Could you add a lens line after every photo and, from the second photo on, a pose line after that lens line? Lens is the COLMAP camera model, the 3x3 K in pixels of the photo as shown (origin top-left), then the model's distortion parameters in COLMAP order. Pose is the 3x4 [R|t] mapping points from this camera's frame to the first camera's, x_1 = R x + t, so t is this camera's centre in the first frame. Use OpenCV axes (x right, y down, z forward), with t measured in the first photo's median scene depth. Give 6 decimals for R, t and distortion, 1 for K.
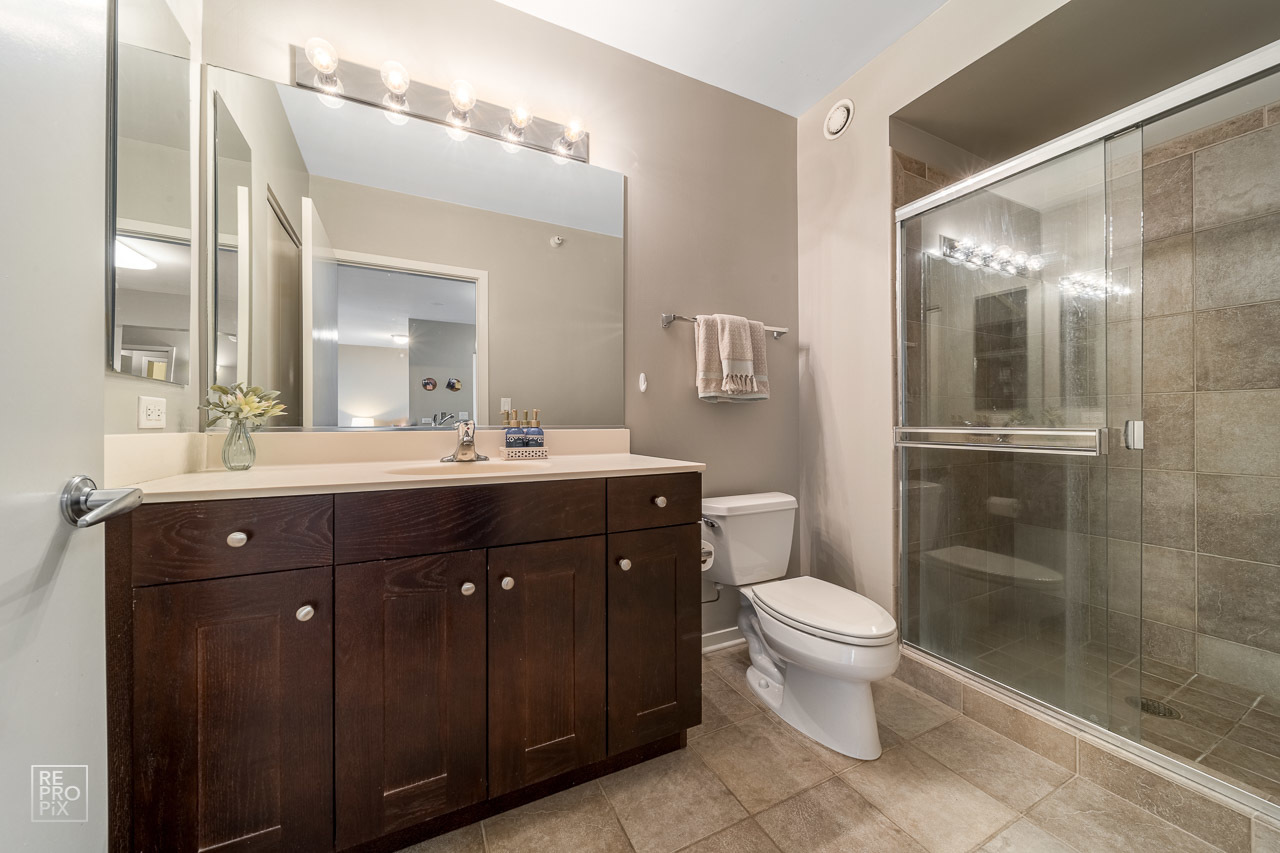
lens RADIAL K [[469.4, 0, 638.8], [0, 469.4, 427.8], [0, 0, 1]] dist [-0.001713, -0.001494]
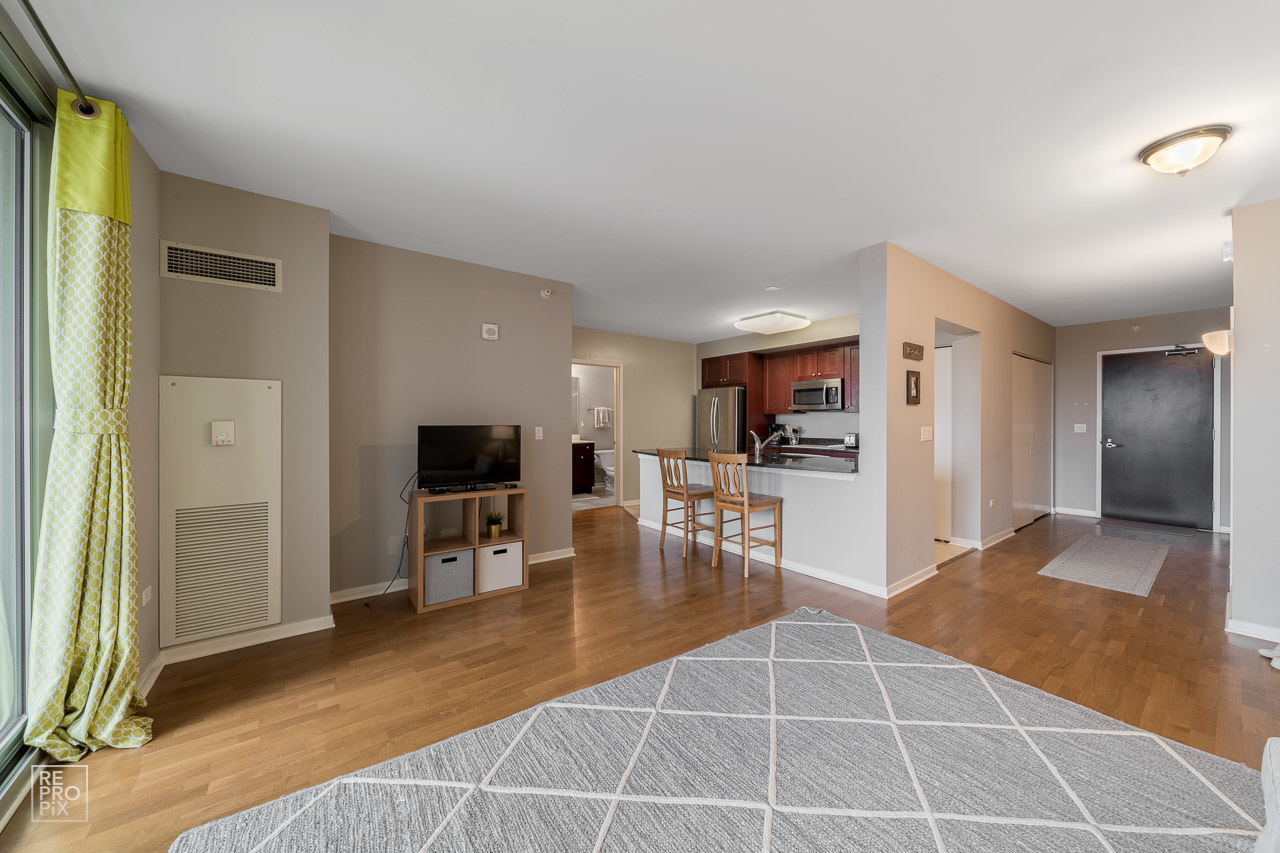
lens RADIAL K [[469.4, 0, 639.2], [0, 469.4, 425.3], [0, 0, 1]] dist [-0.001713, -0.001494]
pose [[0.980641, 0.012823, 0.195394, -0.317847], [-0.013297, 0.999911, 0.001112, -0.094056], [-0.195363, -0.003689, 0.980724, -3.326076]]
